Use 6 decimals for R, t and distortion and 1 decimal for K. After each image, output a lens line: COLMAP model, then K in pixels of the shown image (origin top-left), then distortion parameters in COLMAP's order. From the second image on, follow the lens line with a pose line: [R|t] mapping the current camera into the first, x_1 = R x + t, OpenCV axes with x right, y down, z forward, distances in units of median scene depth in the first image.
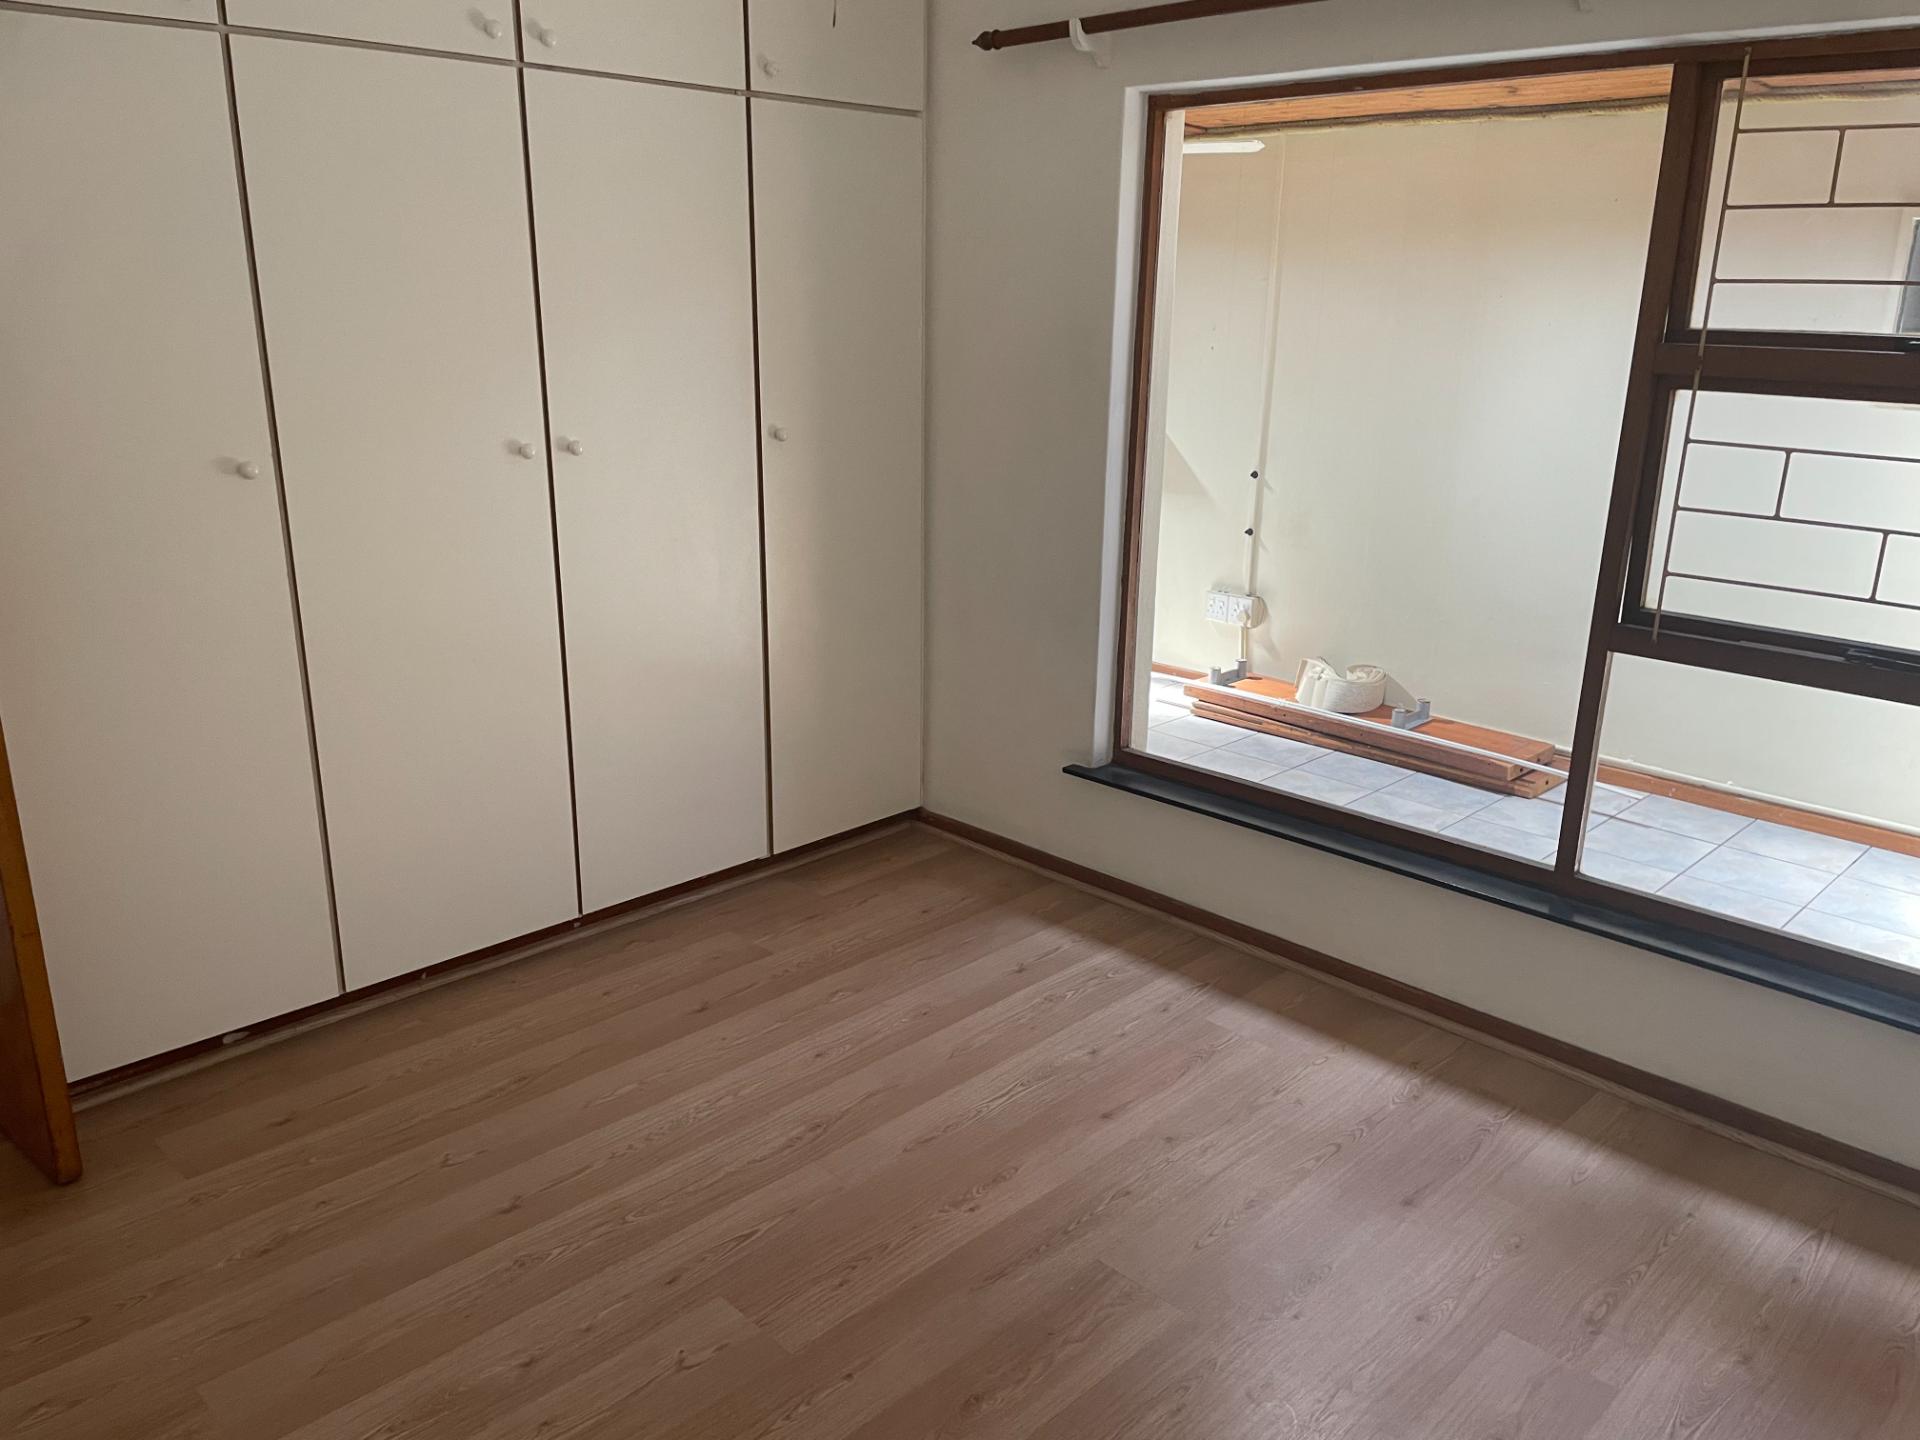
lens RADIAL K [[1463.3, 0, 978.7], [0, 1463.3, 710.3], [0, 0, 1]] dist [0.009418, -0.023163]
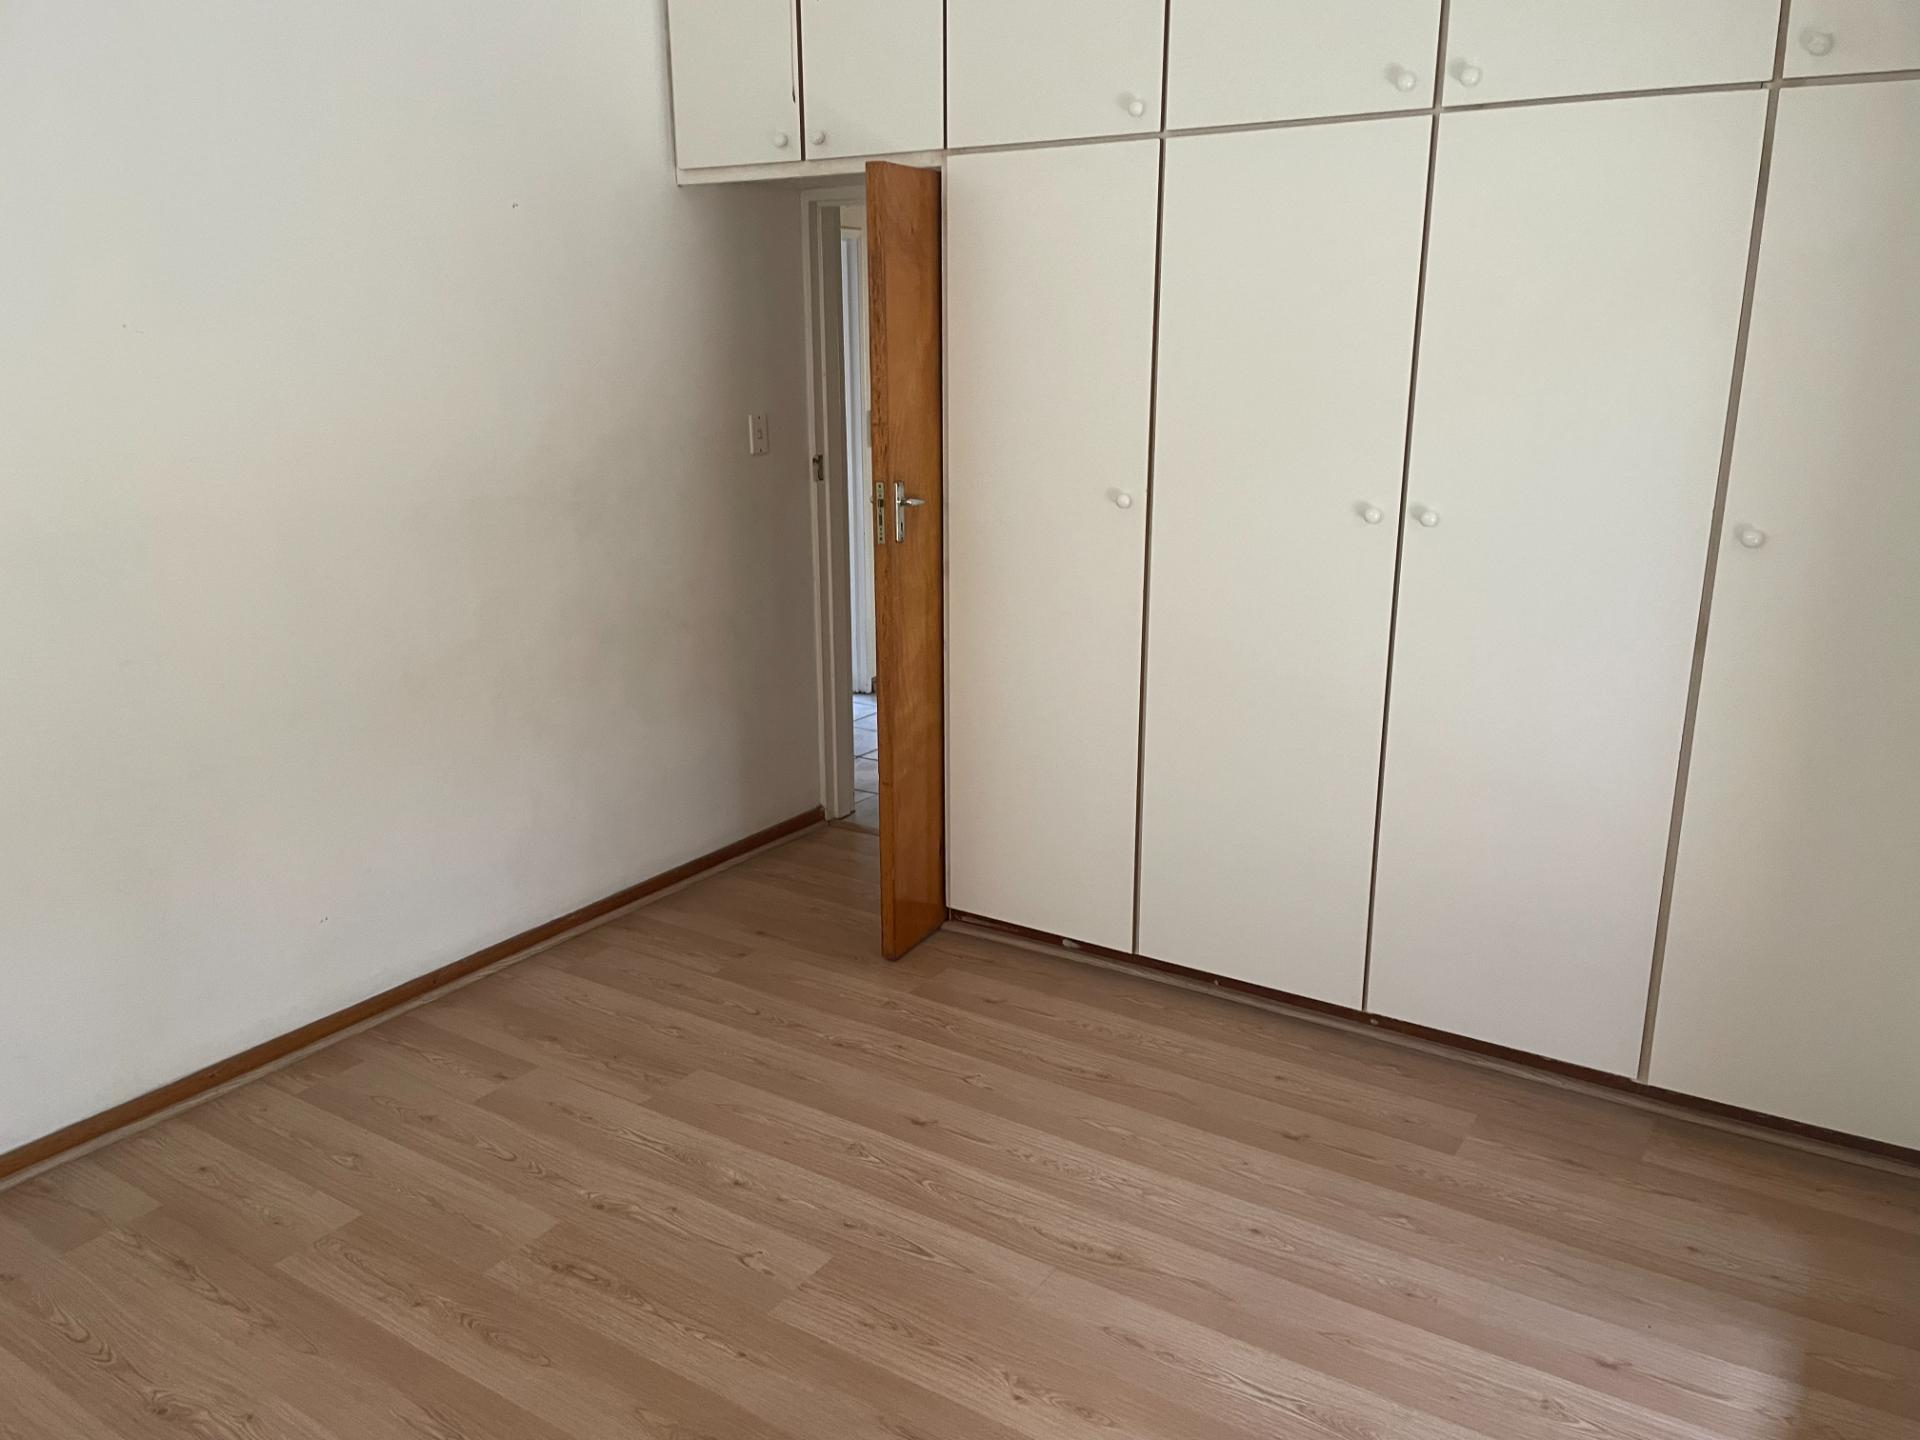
lens RADIAL K [[1463.3, 0, 962.2], [0, 1463.3, 717.3], [0, 0, 1]] dist [0.009418, -0.023163]
pose [[0.184122, 0.237518, -0.953774, 0.630617], [-0.270164, 0.945218, 0.183233, -0.165584], [0.945045, 0.223938, 0.238205, 0.590628]]
